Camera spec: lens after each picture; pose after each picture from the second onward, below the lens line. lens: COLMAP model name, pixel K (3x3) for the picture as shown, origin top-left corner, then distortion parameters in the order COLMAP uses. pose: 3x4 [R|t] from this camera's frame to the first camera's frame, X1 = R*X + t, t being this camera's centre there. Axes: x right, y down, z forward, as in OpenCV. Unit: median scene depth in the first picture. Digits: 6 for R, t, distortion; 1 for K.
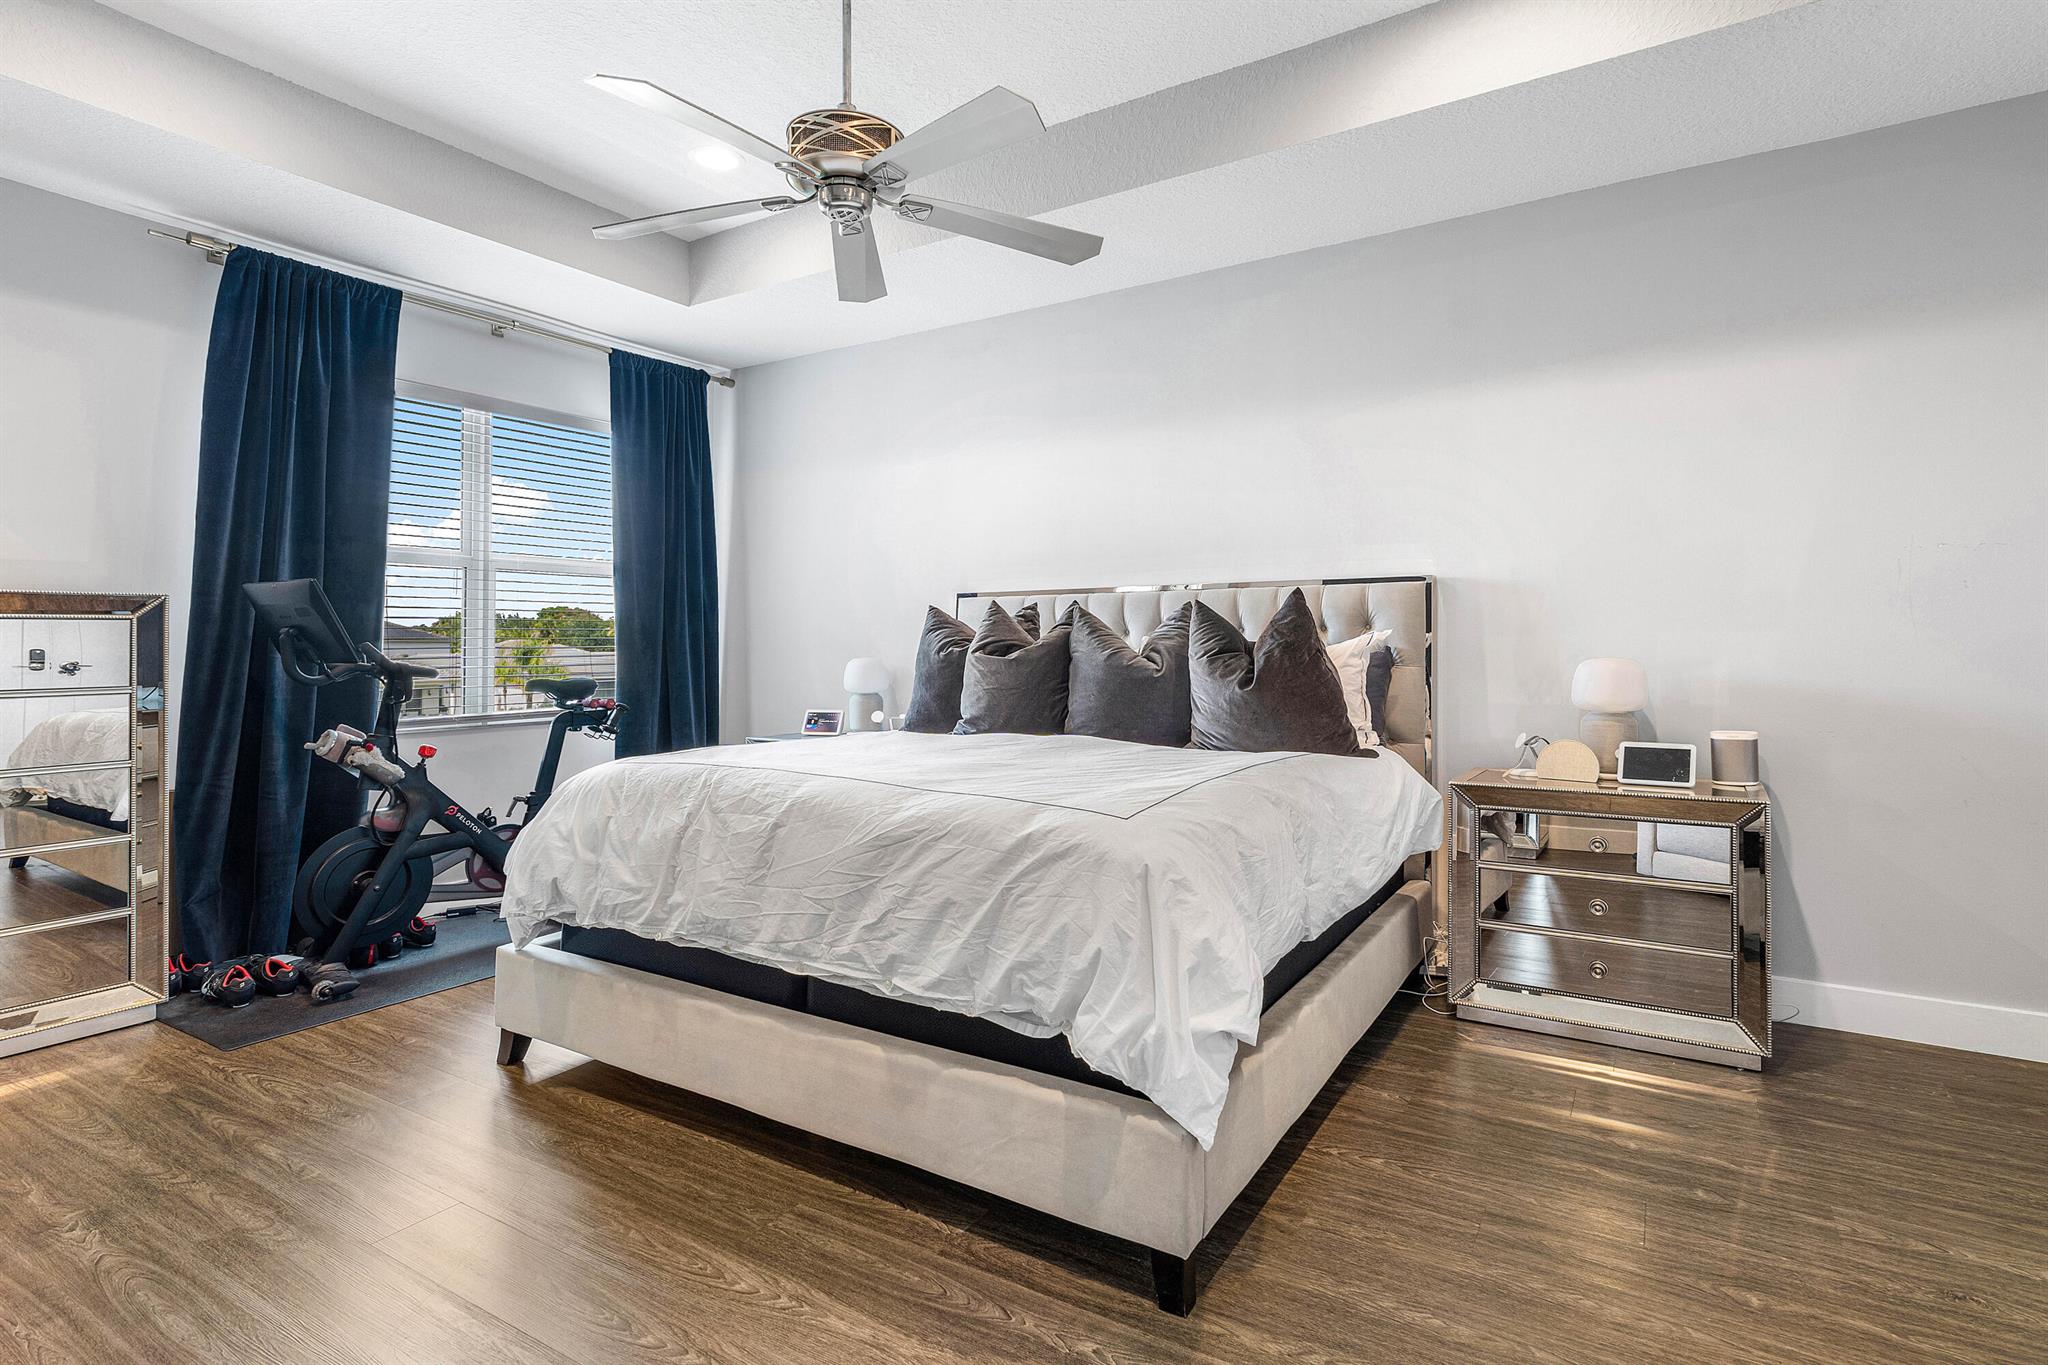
lens RADIAL K [[1004.6, 0, 1029.0], [0, 1004.6, 658.6], [0, 0, 1]] dist [-0.001371, -0.002278]
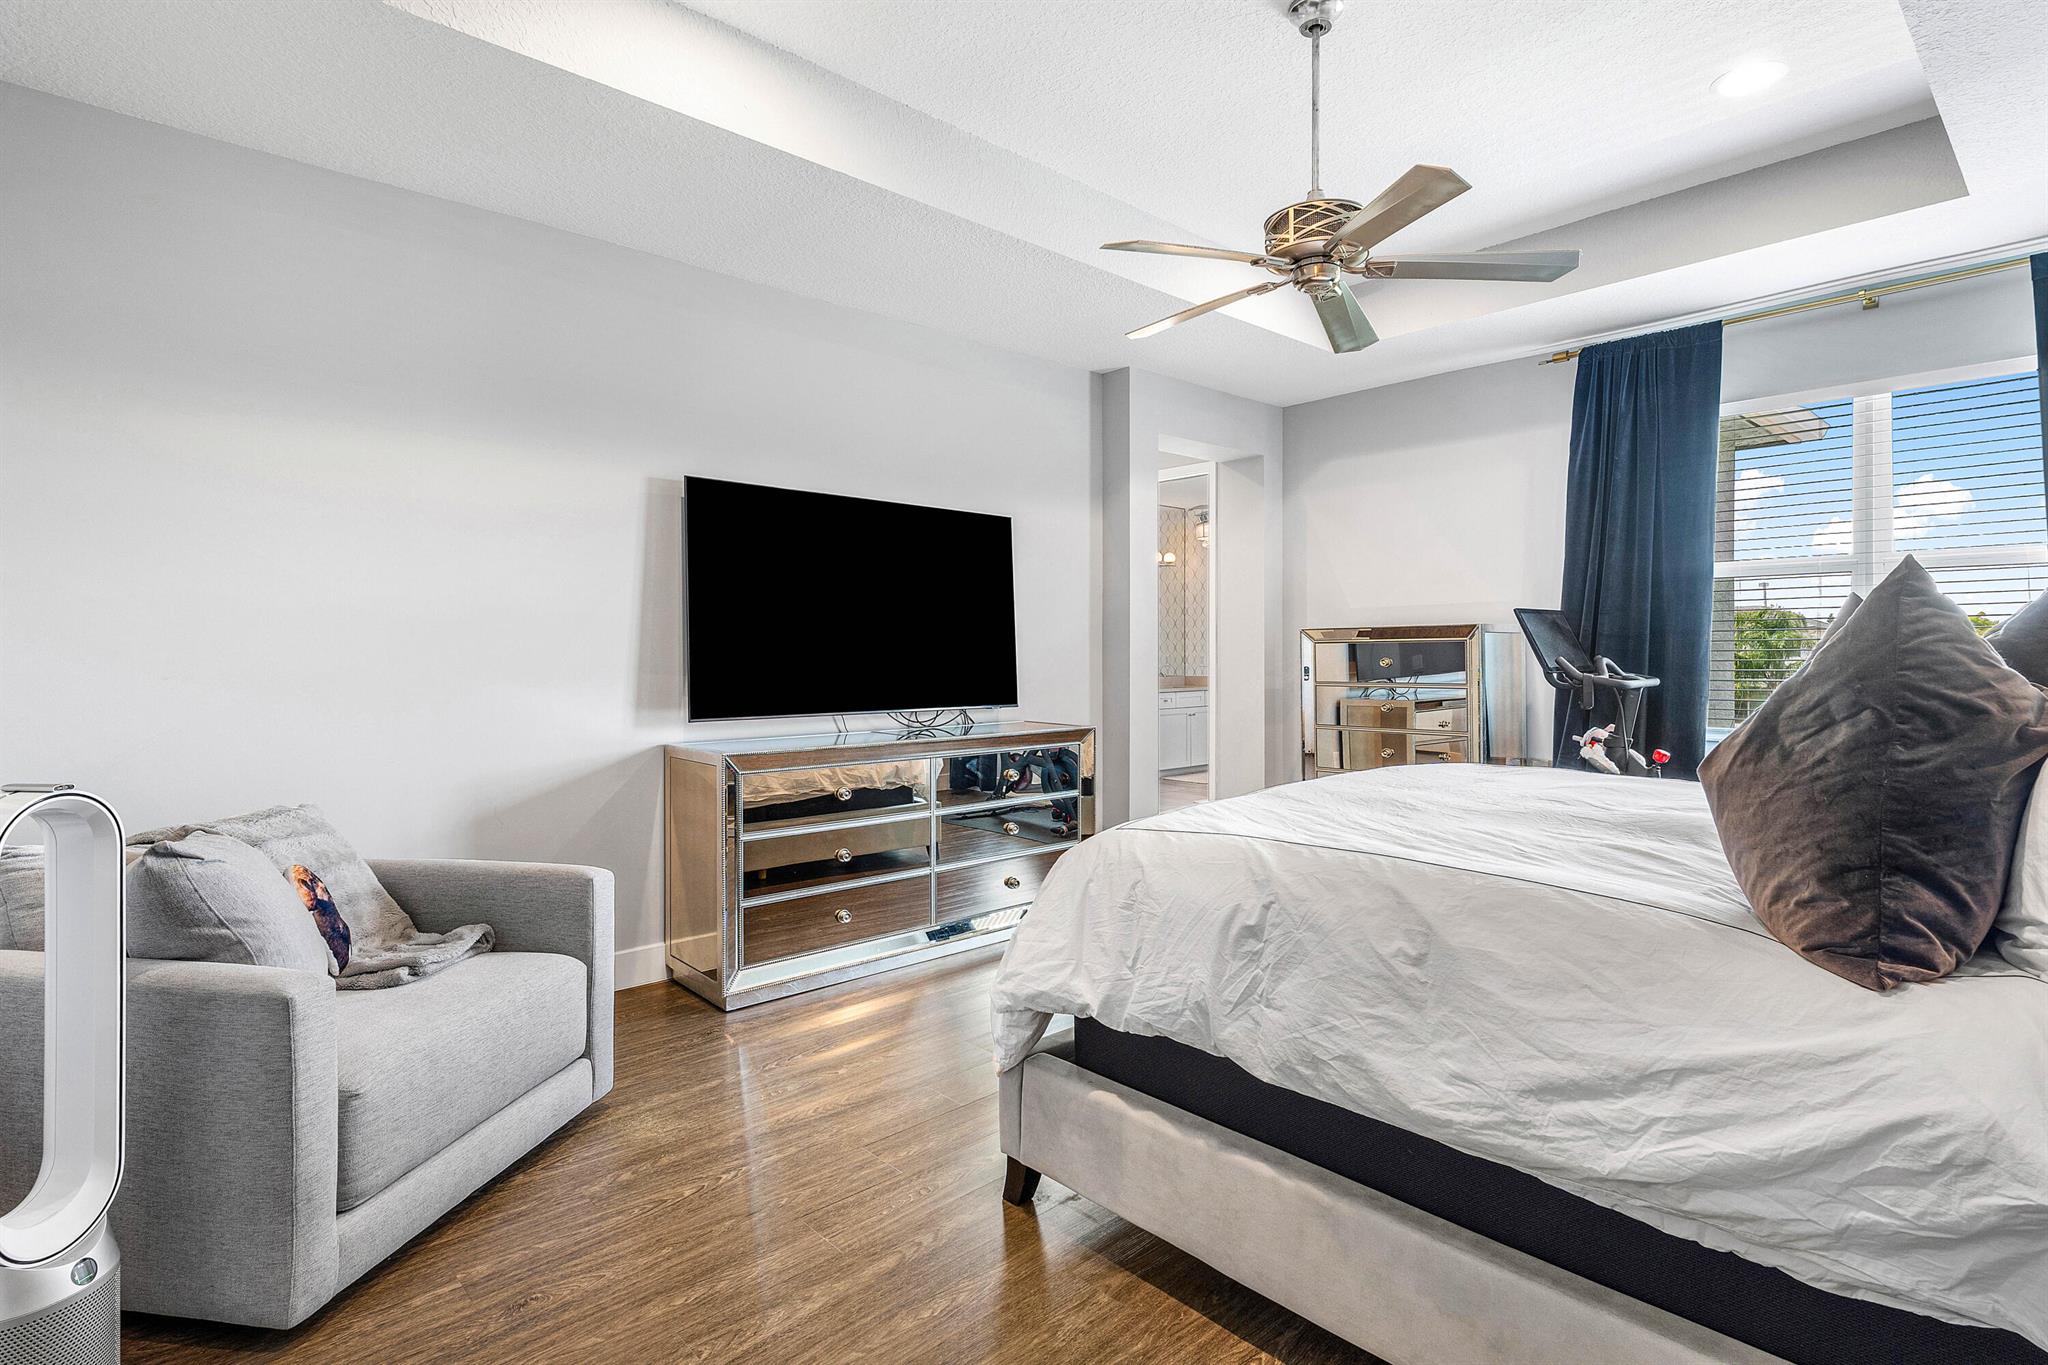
lens RADIAL K [[1004.6, 0, 1029.0], [0, 1004.6, 658.6], [0, 0, 1]] dist [-0.001371, -0.002278]
pose [[-0.265835, 0.014240, -0.963913, 0.649077], [-0.008288, 0.999820, 0.017056, -0.026430], [0.963983, 0.012523, -0.265669, 0.658027]]
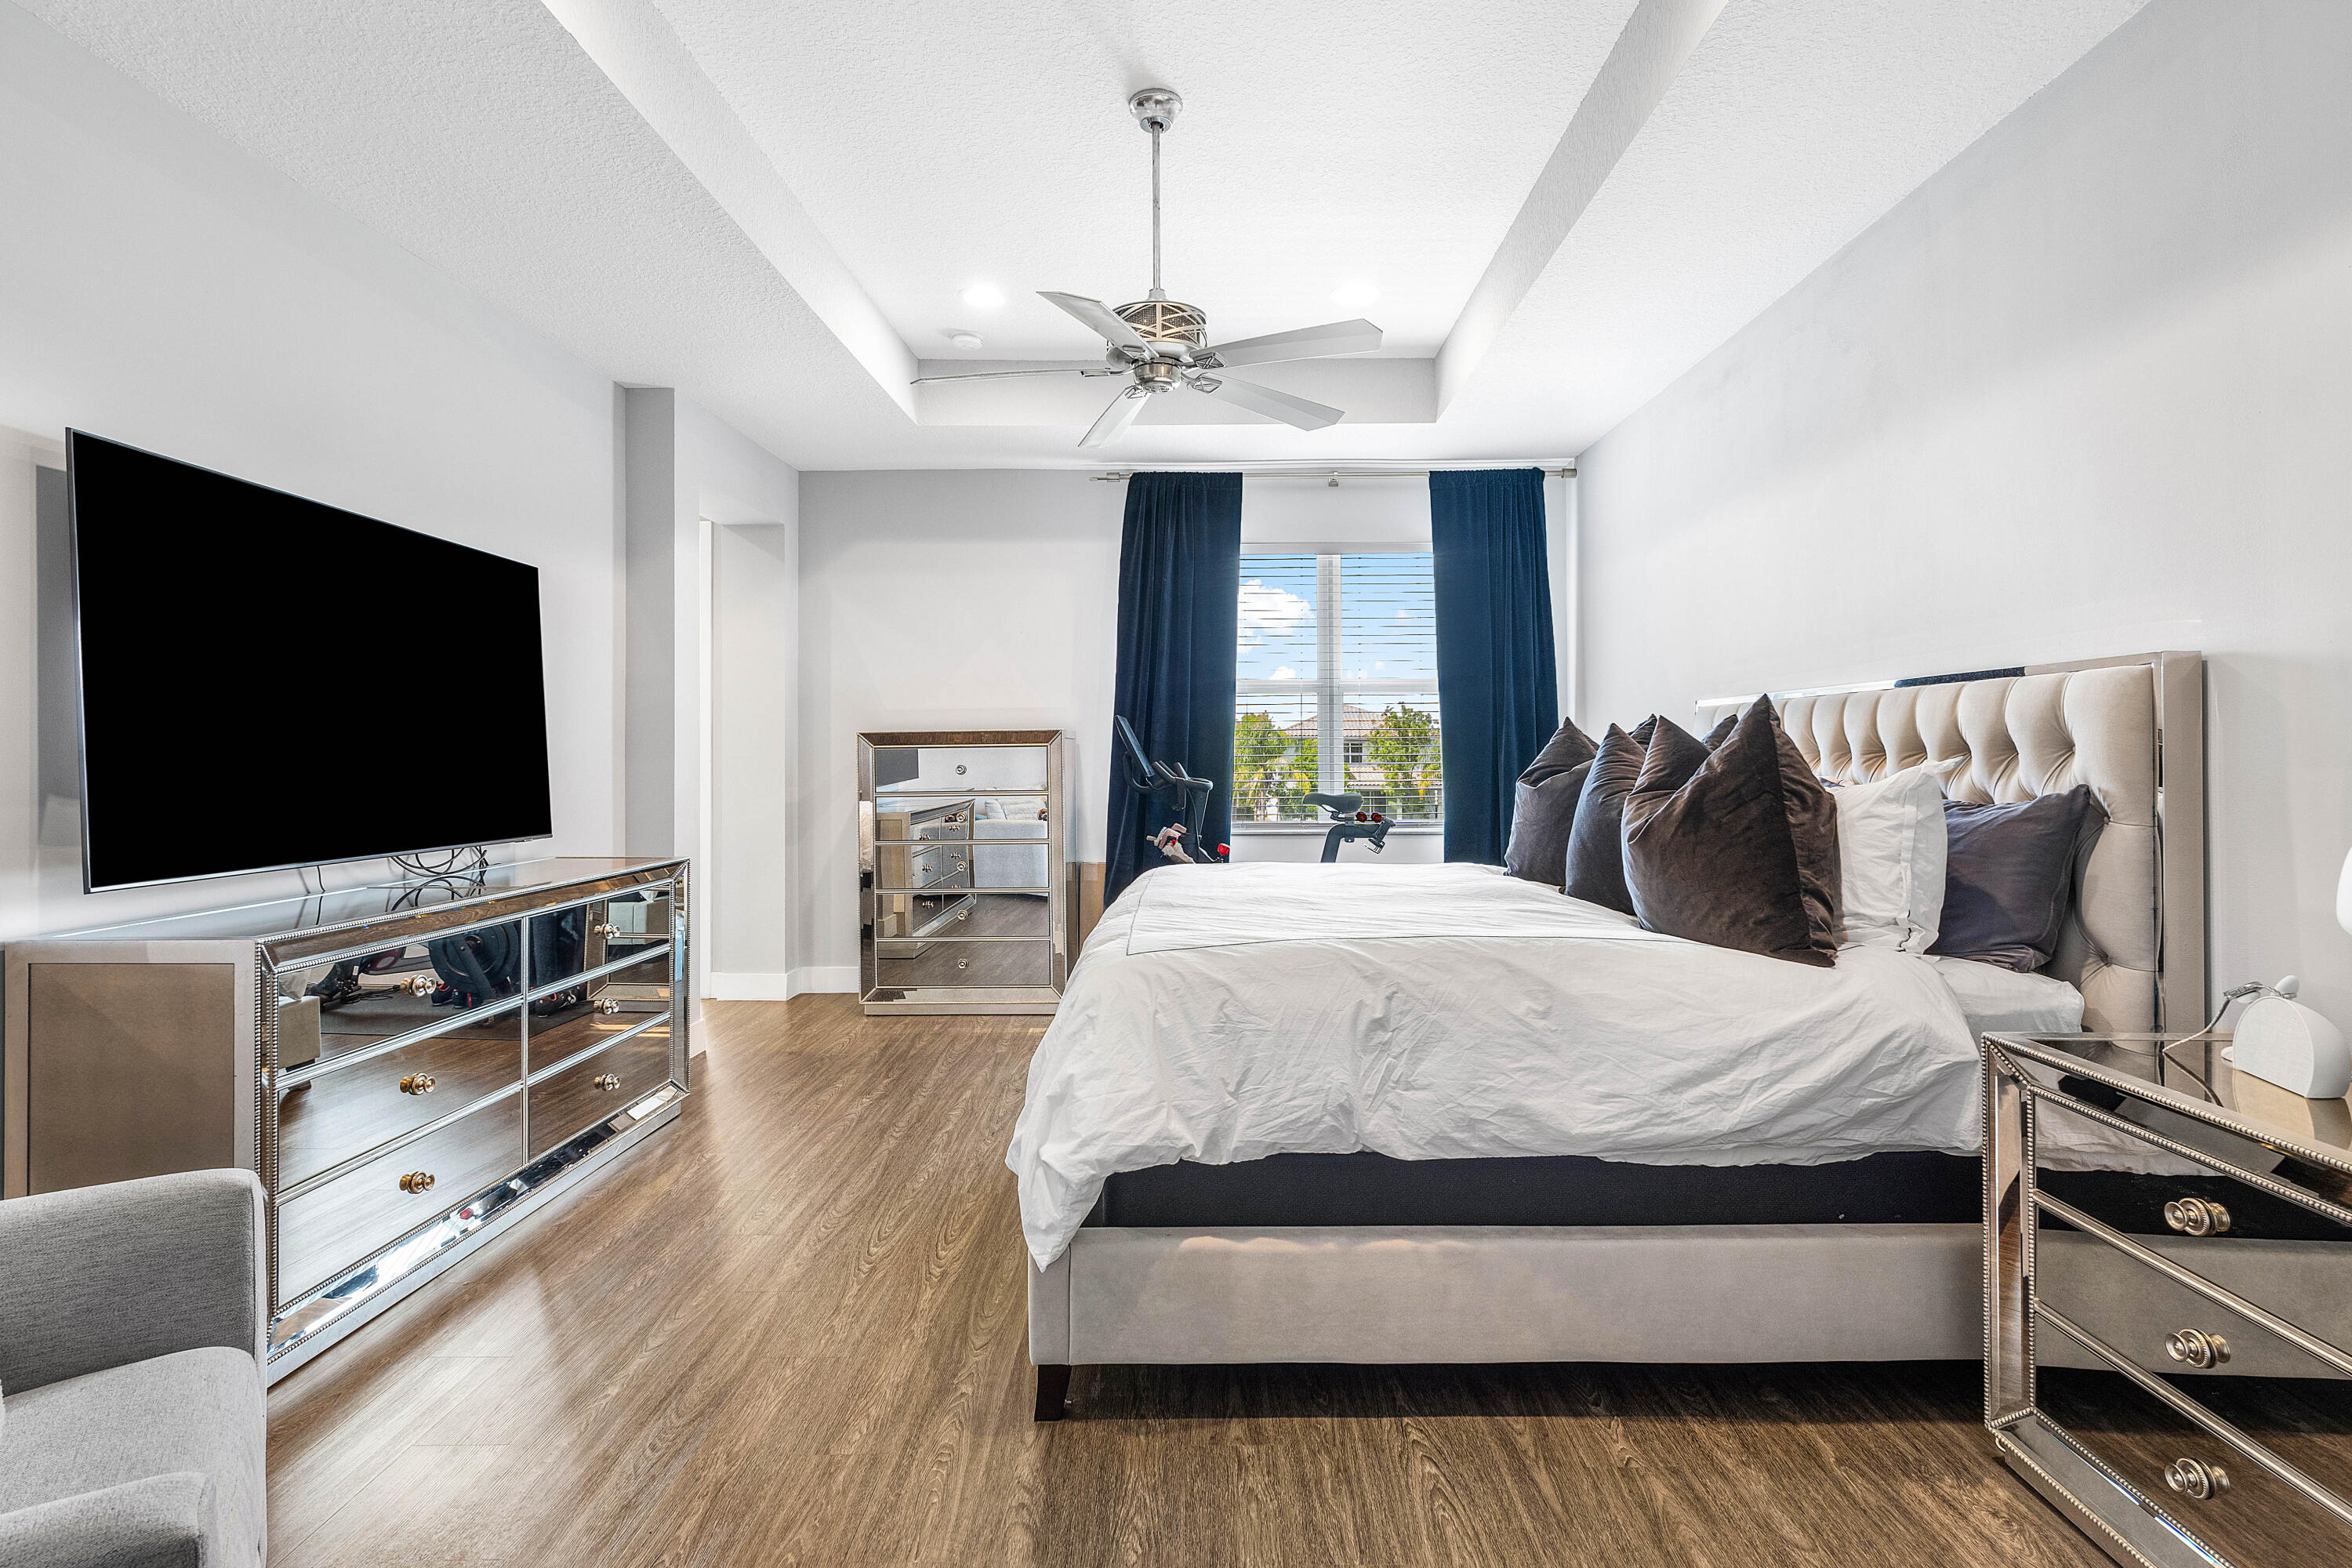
lens RADIAL K [[1153.8, 0, 1181.7], [0, 1153.8, 756.6], [0, 0, 1]] dist [-0.001371, -0.002278]
pose [[0.523193, 0.005404, -0.852197, 0.598089], [-0.010172, 0.999948, 0.000096, -0.021463], [0.852154, 0.008618, 0.523220, 0.230571]]
